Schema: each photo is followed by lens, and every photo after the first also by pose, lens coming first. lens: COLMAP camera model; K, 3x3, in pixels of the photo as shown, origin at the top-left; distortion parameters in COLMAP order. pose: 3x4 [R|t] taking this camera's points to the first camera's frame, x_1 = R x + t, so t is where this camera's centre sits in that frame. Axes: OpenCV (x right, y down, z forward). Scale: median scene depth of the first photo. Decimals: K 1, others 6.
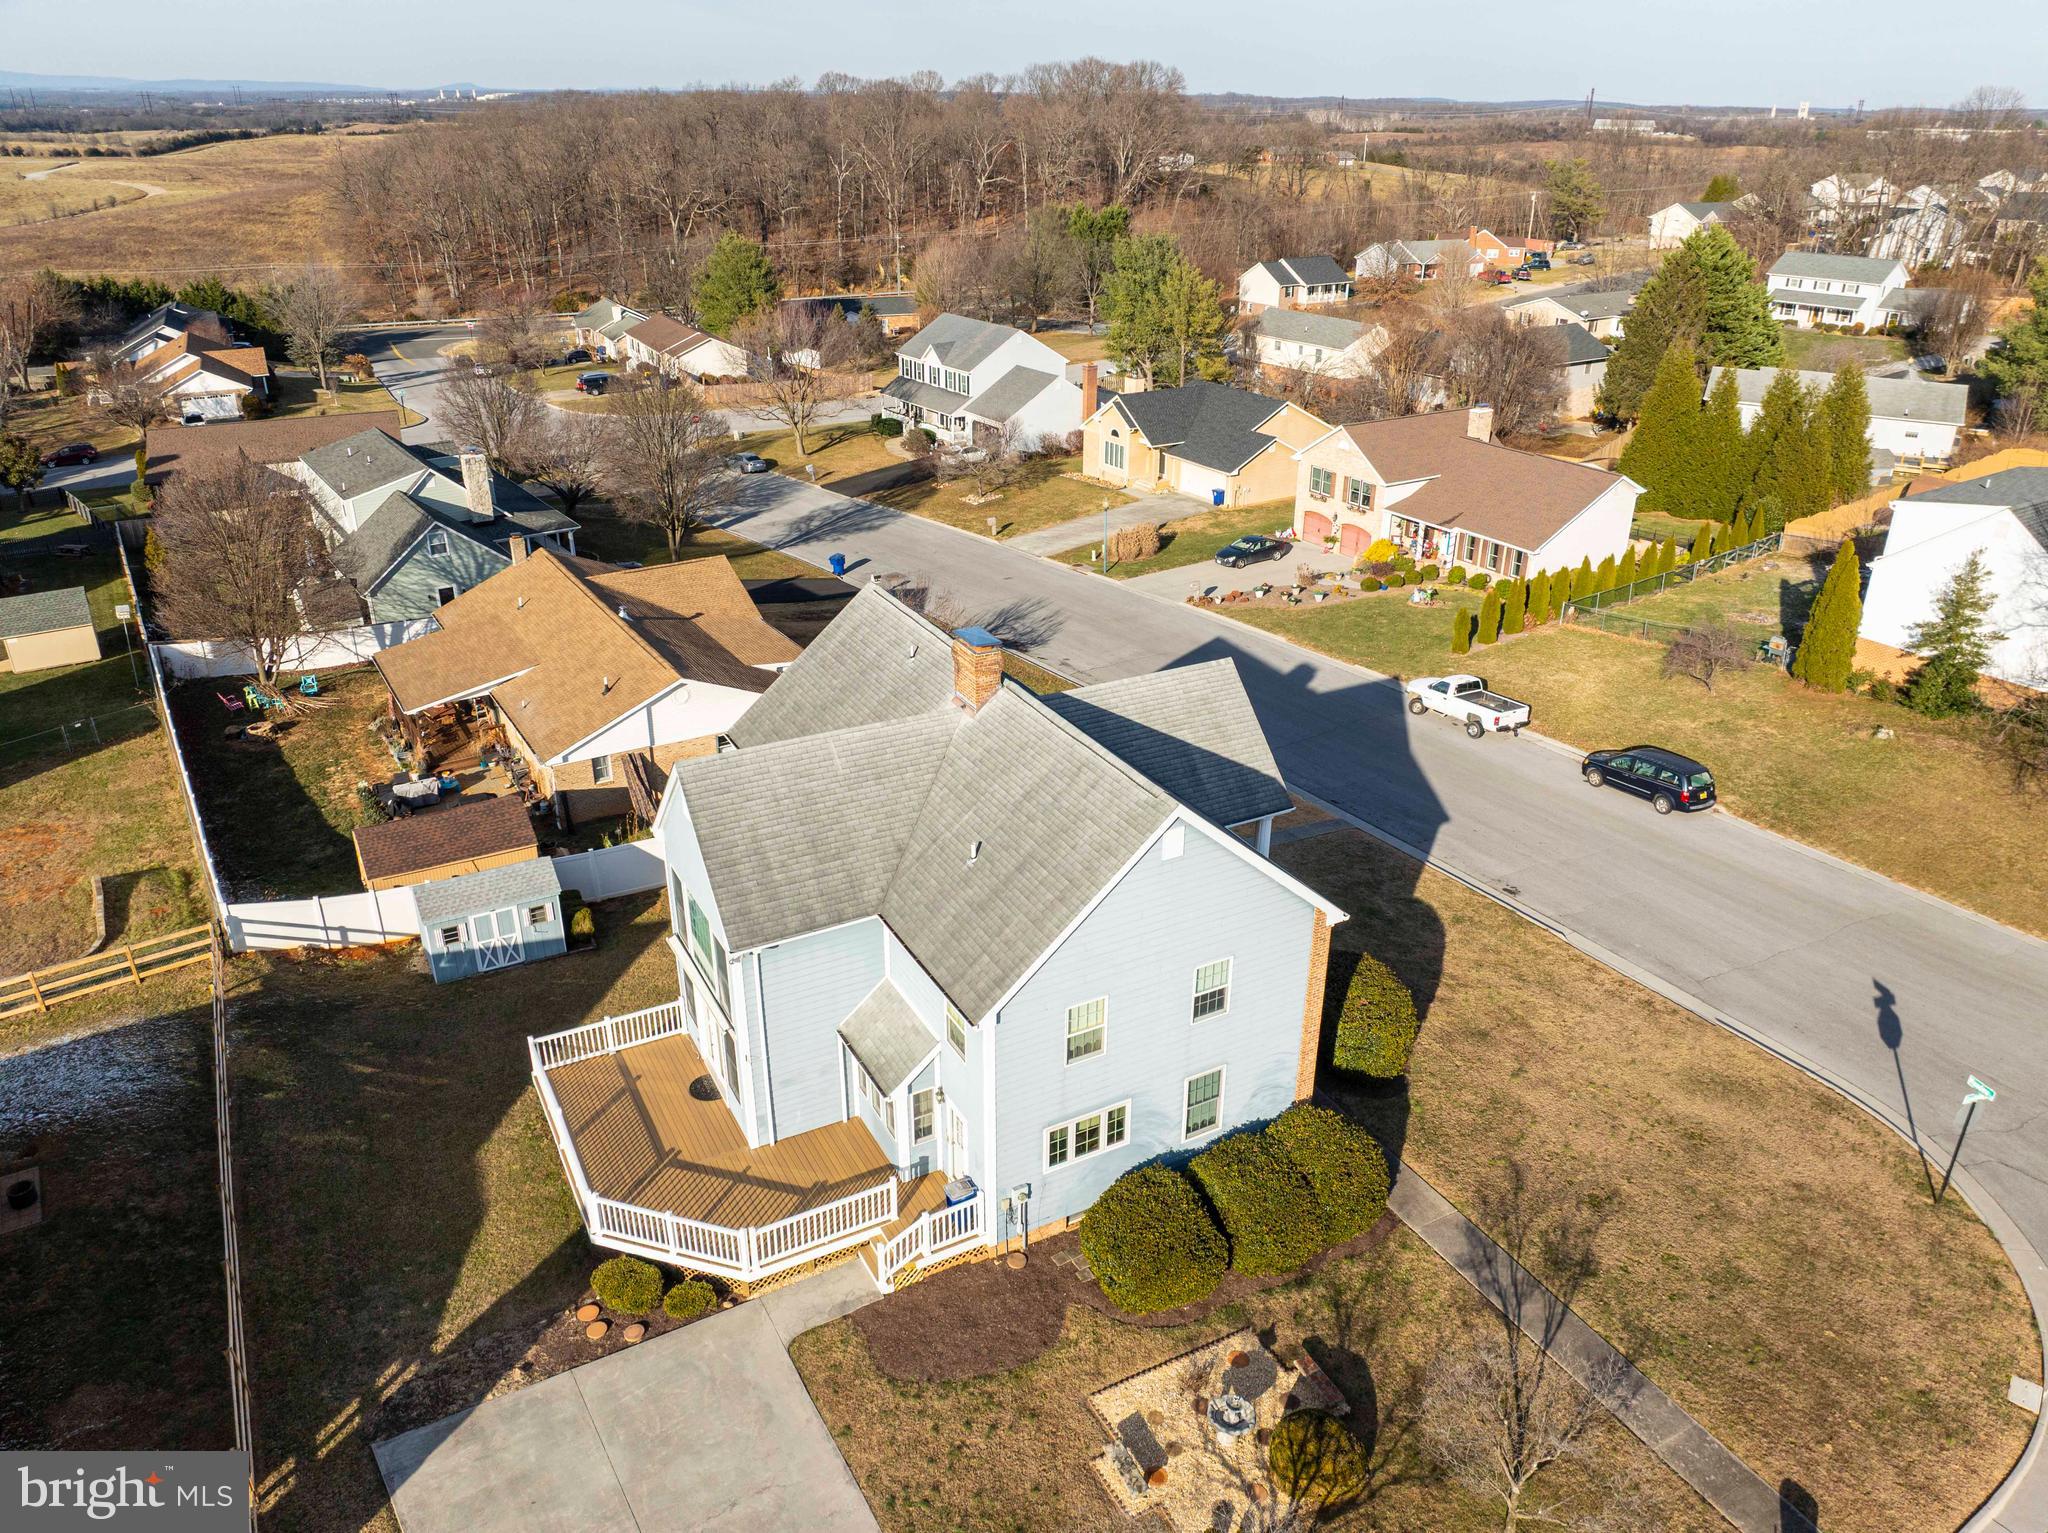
lens RADIAL K [[1440.5, 0, 1036.7], [0, 1440.5, 758.3], [0, 0, 1]] dist [-0.029496, -0.014460]
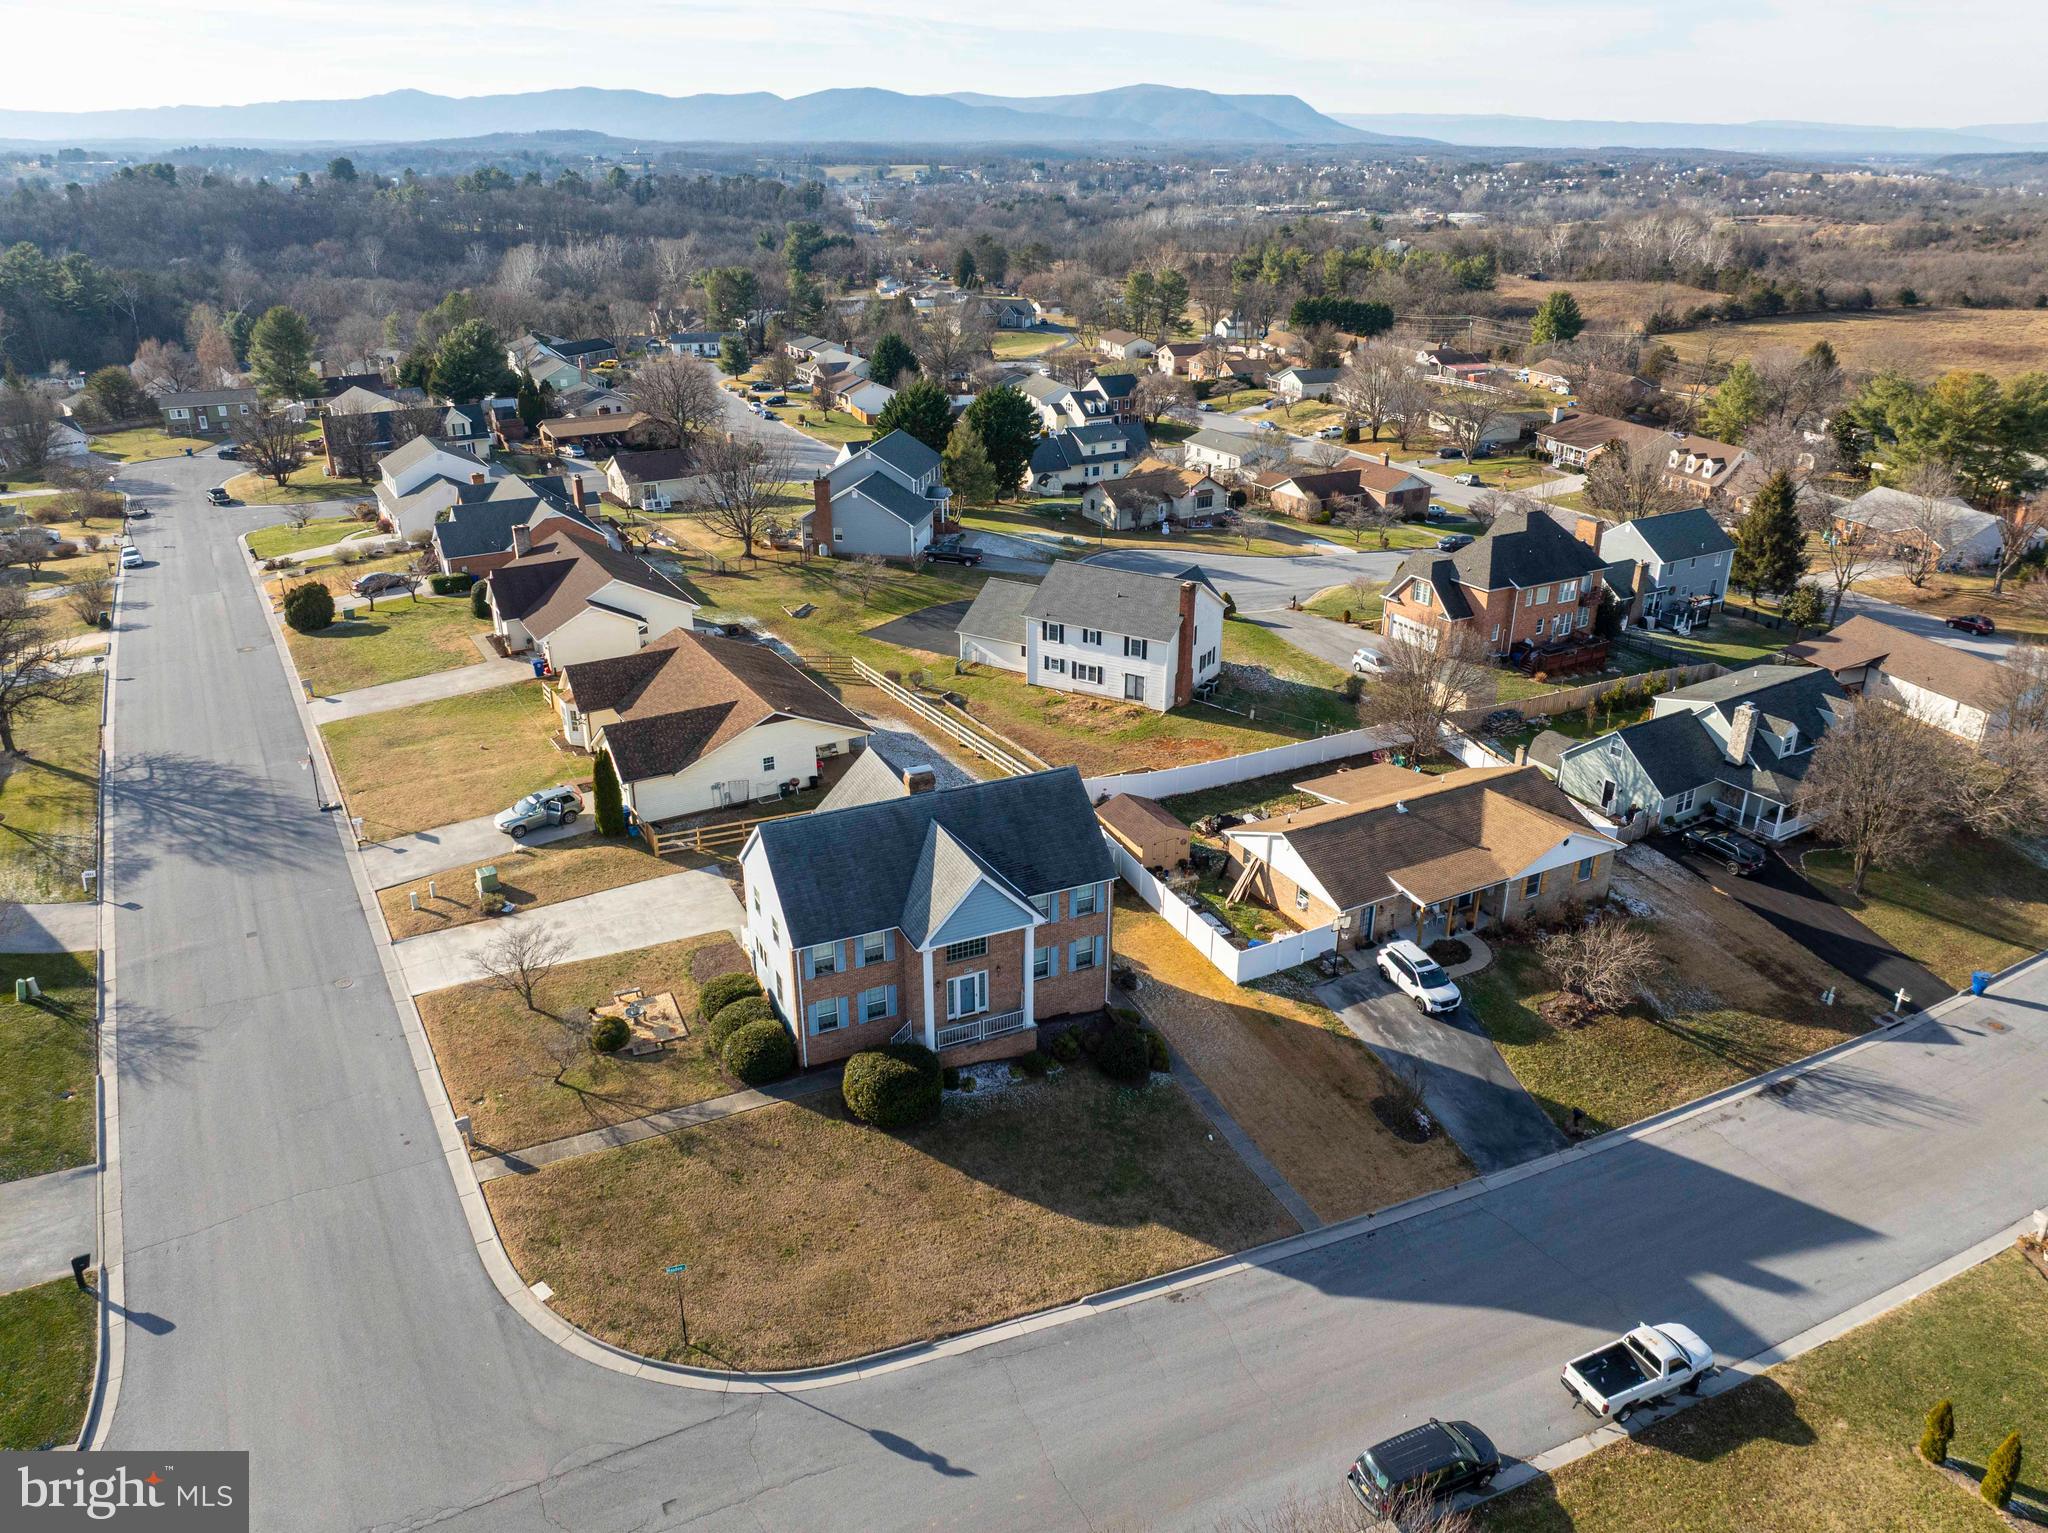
lens RADIAL K [[1440.5, 0, 1036.7], [0, 1440.5, 758.3], [0, 0, 1]] dist [-0.029496, -0.014460]
pose [[-0.057848, 0.388146, -0.919781, 0.758930], [-0.425464, 0.823880, 0.374435, -0.390396], [0.903125, 0.412994, 0.117482, 0.391133]]
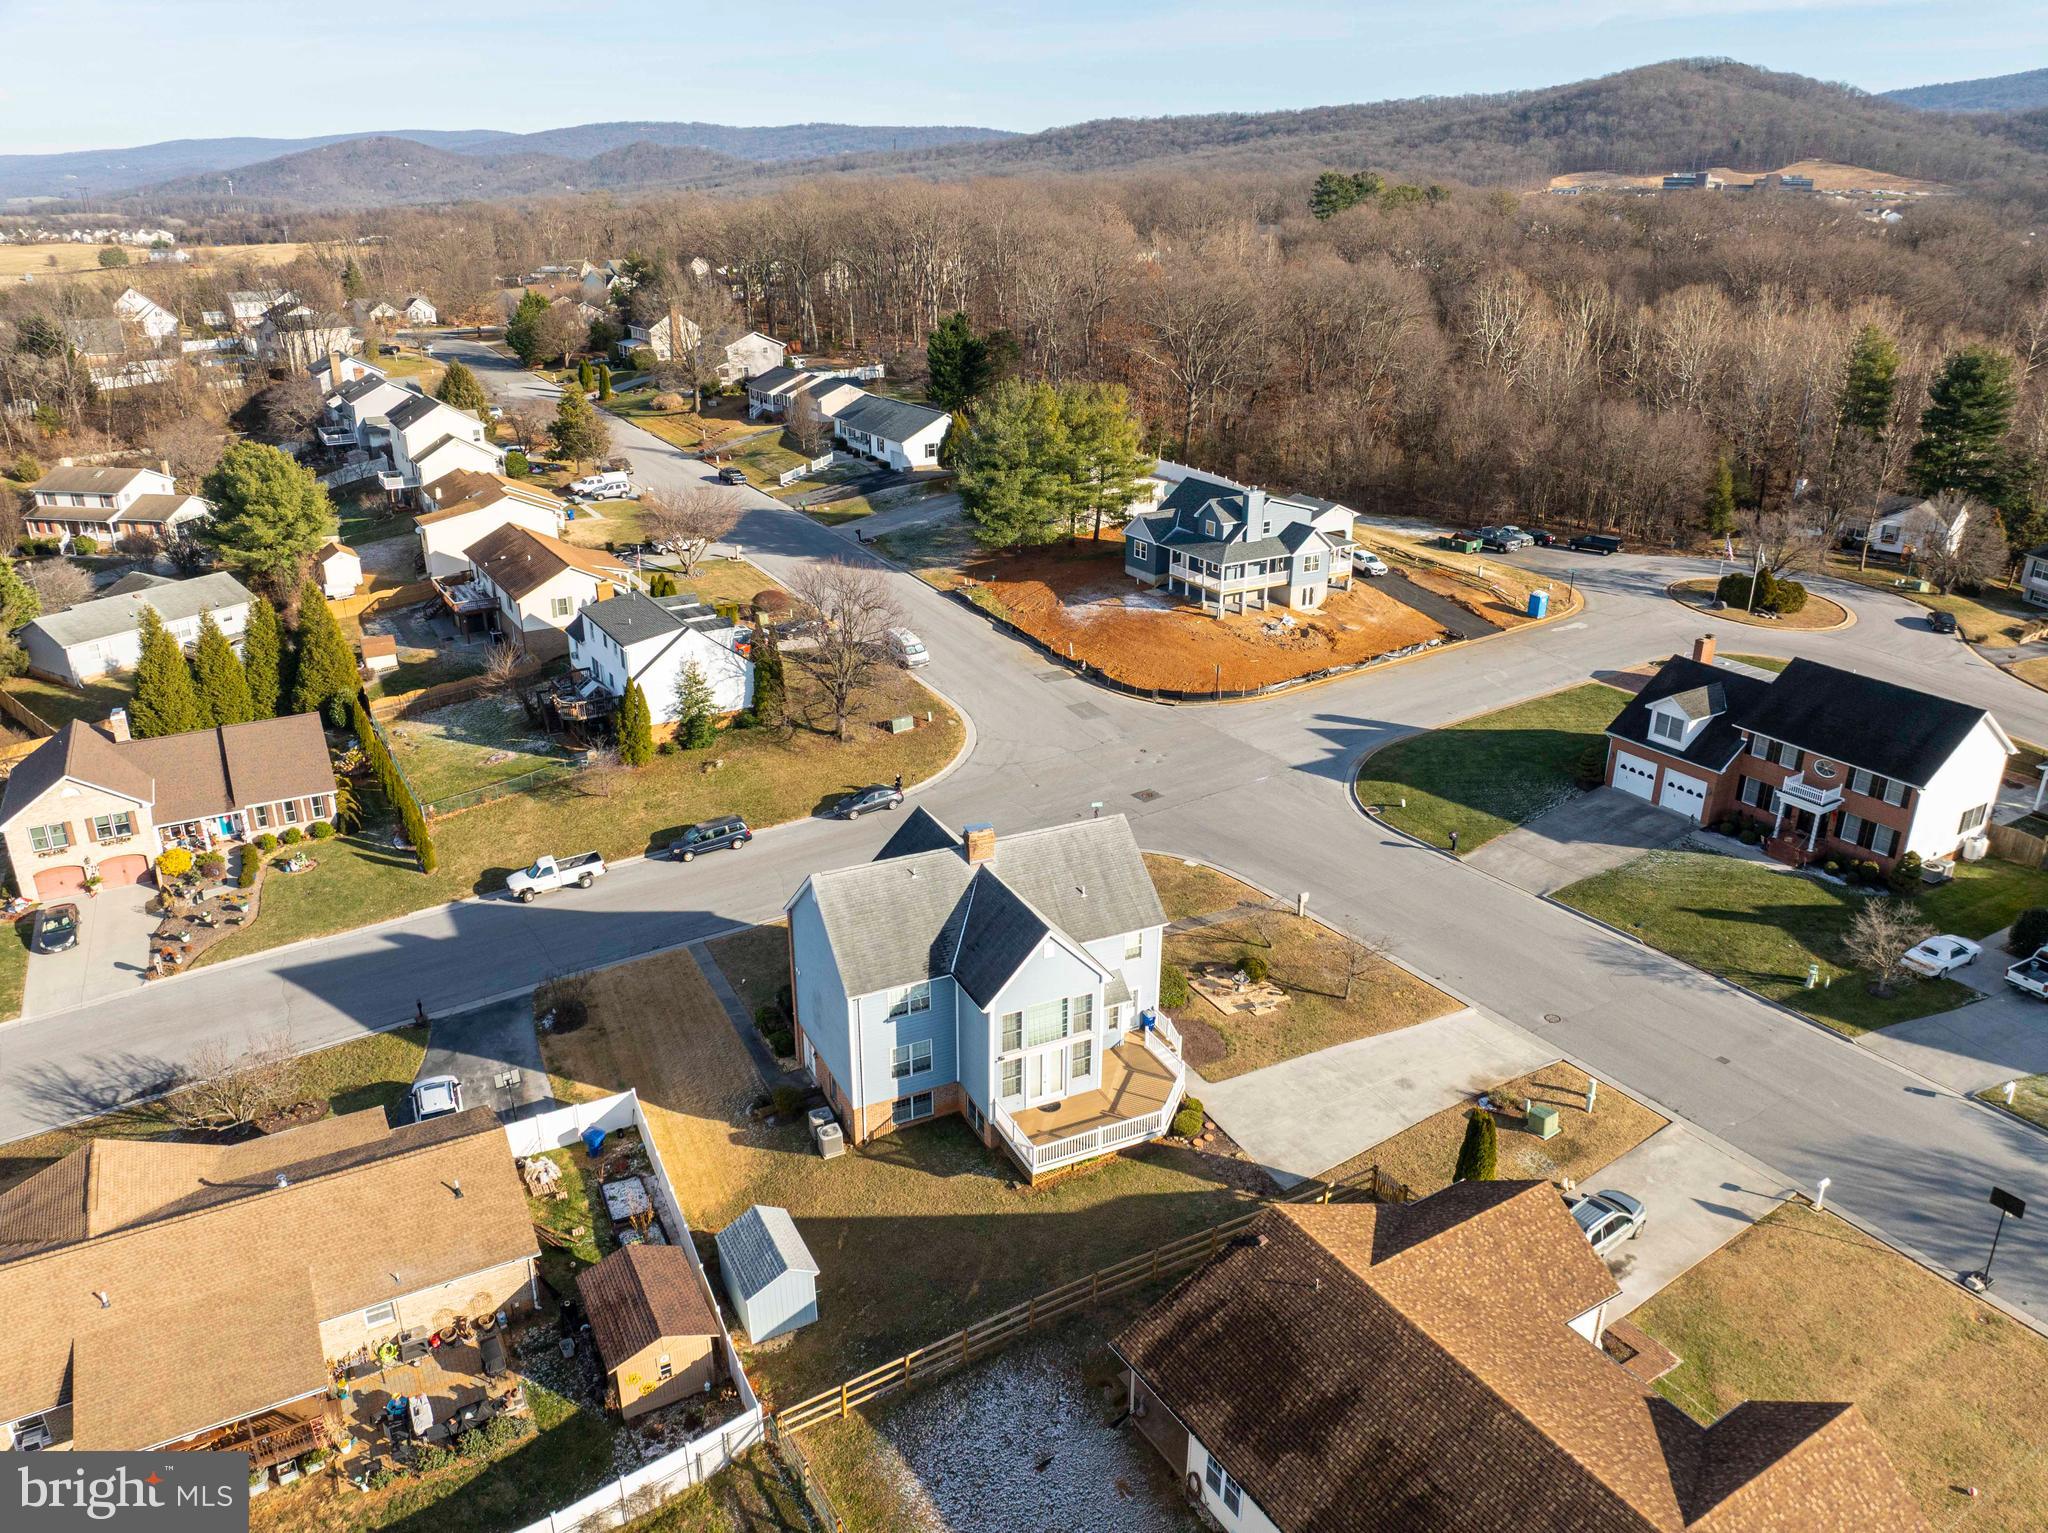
lens RADIAL K [[1440.5, 0, 1036.7], [0, 1440.5, 758.3], [0, 0, 1]] dist [-0.029496, -0.014460]
pose [[0.040452, -0.373464, 0.926762, -0.775487], [0.413958, 0.850440, 0.324640, -0.327702], [-0.909397, 0.370508, 0.189000, 0.227879]]
